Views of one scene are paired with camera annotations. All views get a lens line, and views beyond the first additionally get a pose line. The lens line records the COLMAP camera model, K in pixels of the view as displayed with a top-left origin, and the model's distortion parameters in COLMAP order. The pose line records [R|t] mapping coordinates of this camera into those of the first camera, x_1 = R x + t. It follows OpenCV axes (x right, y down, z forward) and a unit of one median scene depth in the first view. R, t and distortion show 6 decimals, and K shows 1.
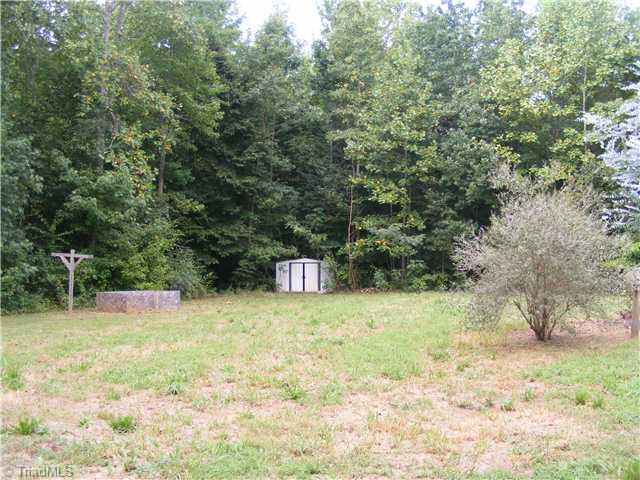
lens RADIAL K [[737.2, 0, 320.0], [0, 737.2, 240.0], [0, 0, 1]] dist [-0.169506, -0.004184]
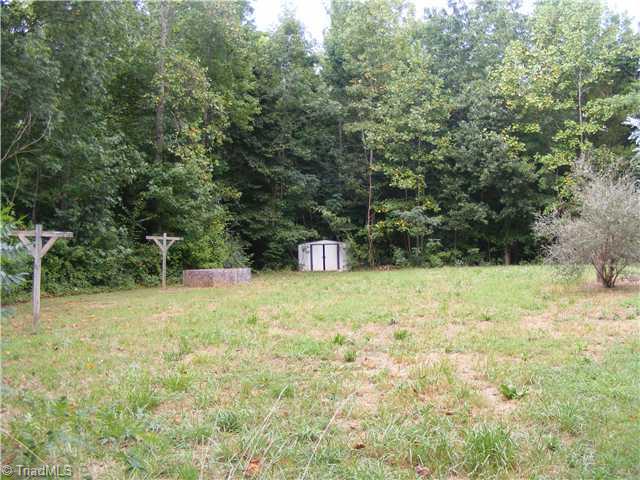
lens RADIAL K [[737.2, 0, 320.0], [0, 737.2, 240.0], [0, 0, 1]] dist [-0.169506, -0.004184]
pose [[0.998155, -0.020150, 0.057272, -0.103759], [0.019088, 0.999637, 0.019025, 0.004433], [-0.057635, -0.017897, 0.998177, -0.103525]]
